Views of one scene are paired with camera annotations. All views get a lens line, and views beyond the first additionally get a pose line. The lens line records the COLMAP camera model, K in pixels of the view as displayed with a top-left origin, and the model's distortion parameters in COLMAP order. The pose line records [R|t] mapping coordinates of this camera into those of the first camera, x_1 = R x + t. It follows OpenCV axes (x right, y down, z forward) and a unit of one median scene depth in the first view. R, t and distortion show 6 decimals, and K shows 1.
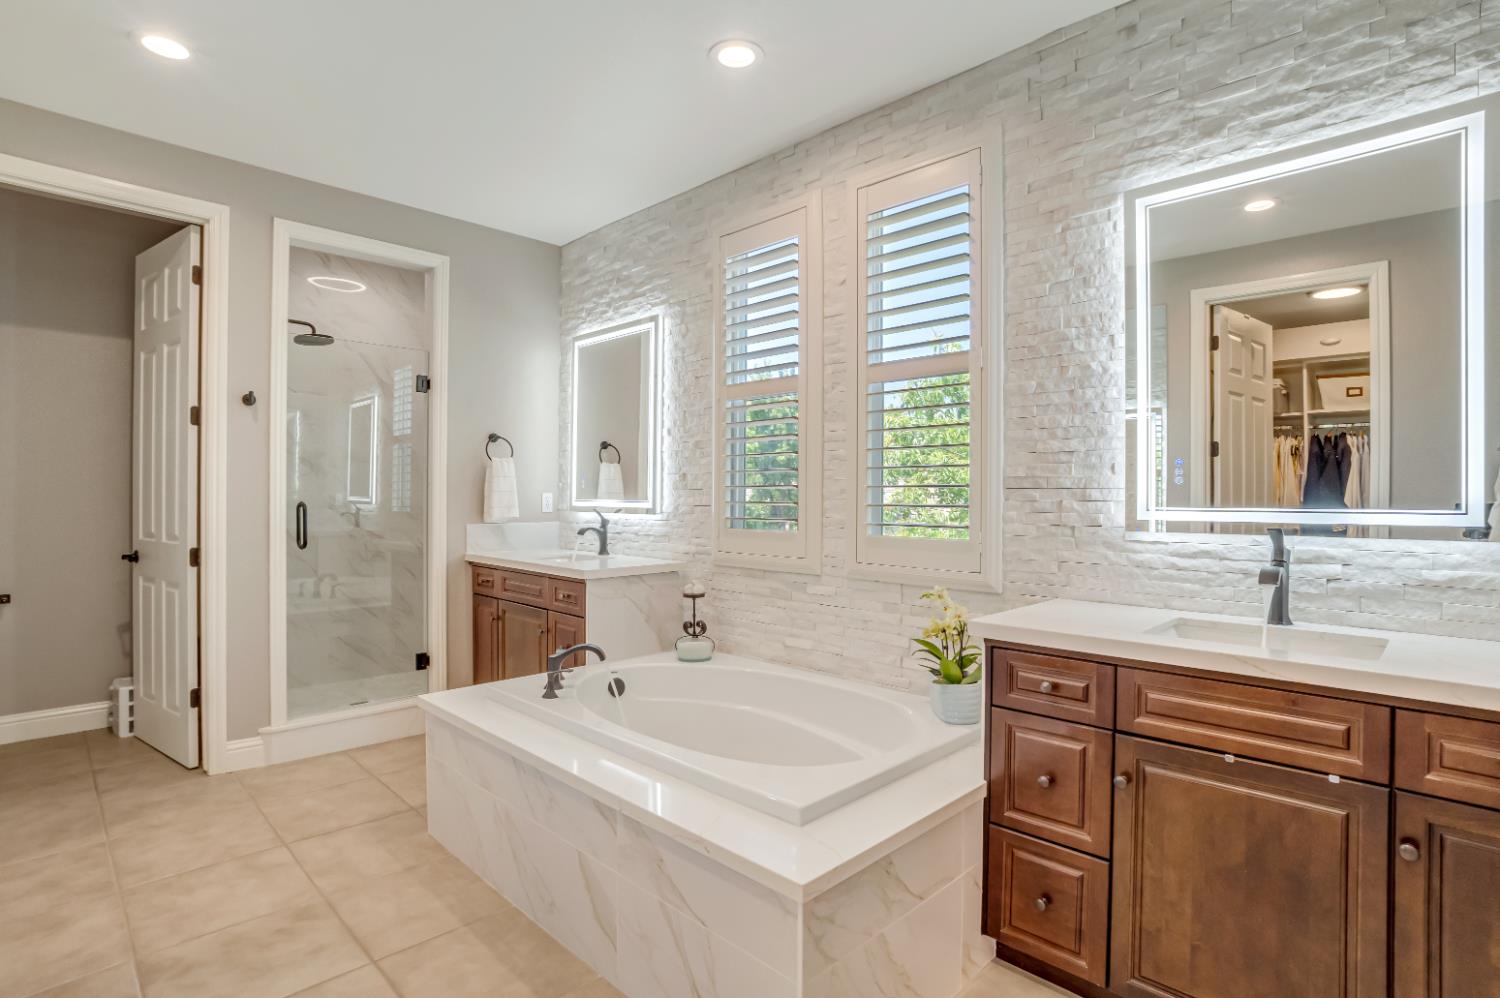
lens RADIAL K [[745.3, 0, 739.5], [0, 745.3, 505.4], [0, 0, 1]] dist [-0.031533, 0.002950]
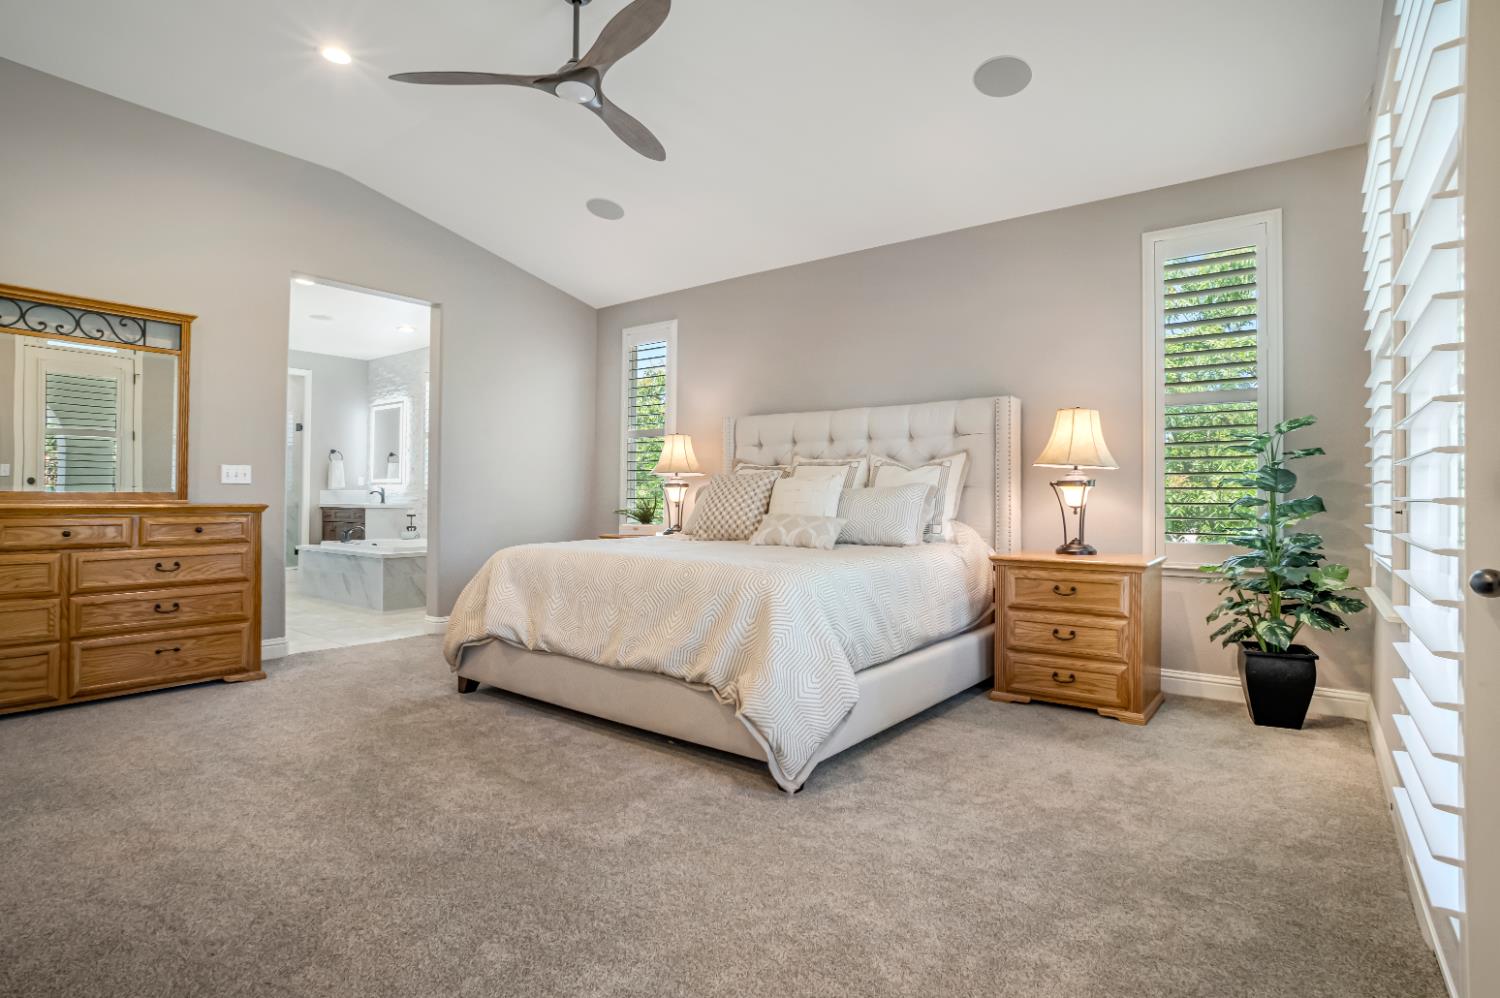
lens RADIAL K [[745.3, 0, 747.9], [0, 745.3, 500.4], [0, 0, 1]] dist [-0.031533, 0.002950]
pose [[0.990835, -0.001769, 0.135069, 0.762473], [0.002458, 0.999985, -0.004933, 0.088132], [-0.135058, 0.005220, 0.990824, -1.720033]]
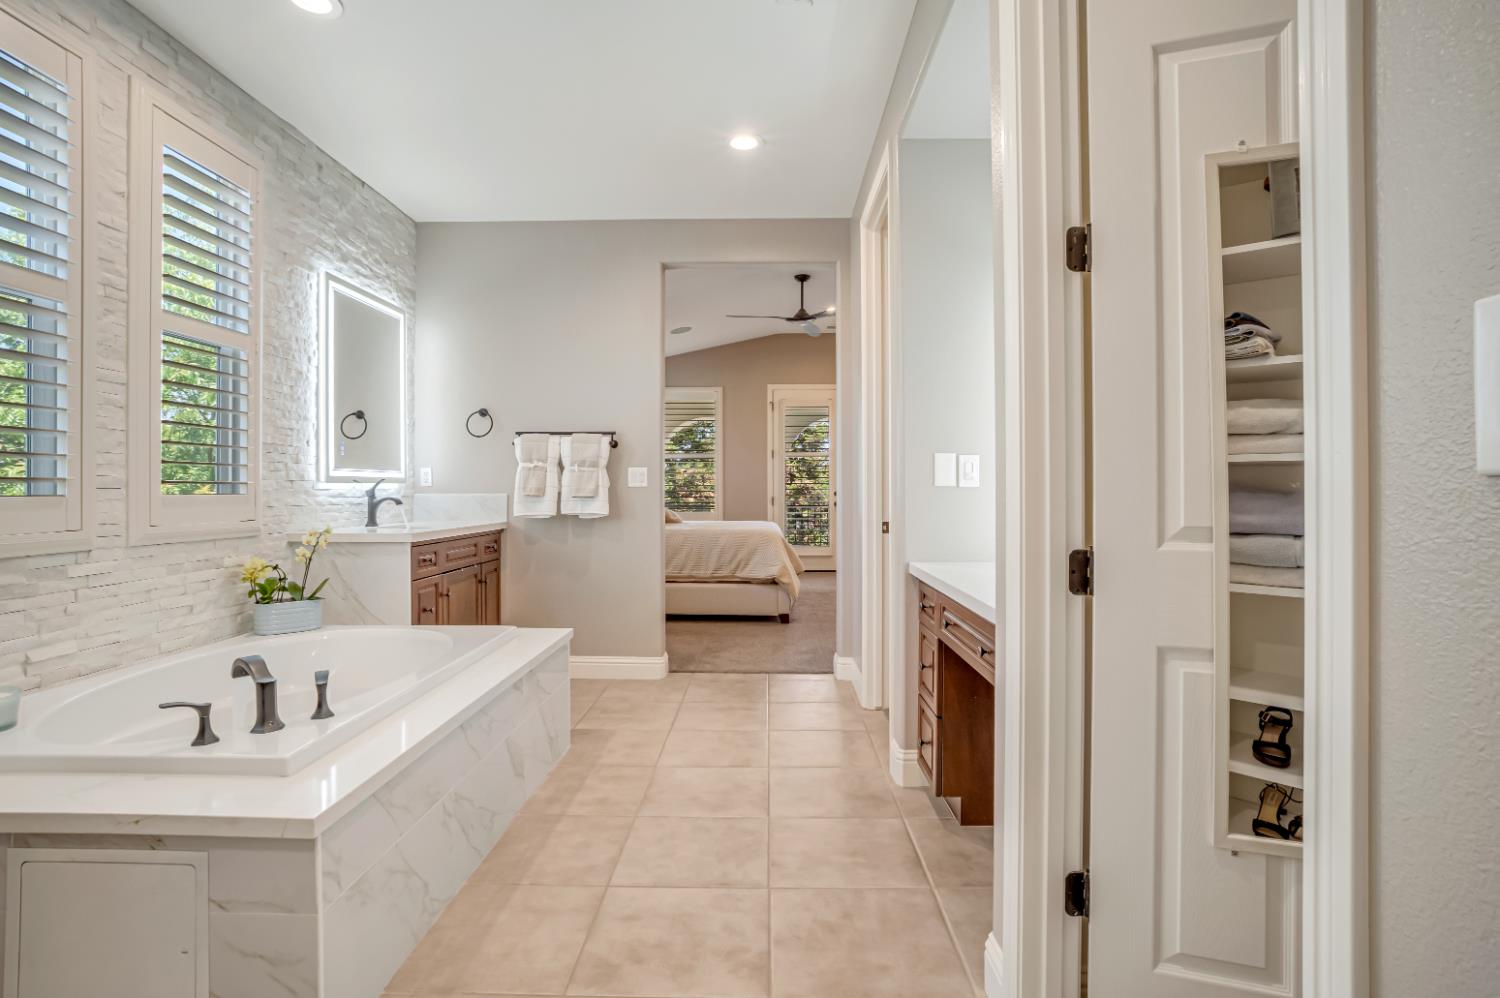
lens RADIAL K [[745.3, 0, 750.1], [0, 745.3, 488.9], [0, 0, 1]] dist [-0.031533, 0.002950]
pose [[-0.694357, -0.016126, 0.719450, -0.844149], [-0.010390, 0.999869, 0.012384, 0.012269], [-0.719555, 0.001124, -0.694434, 0.951945]]
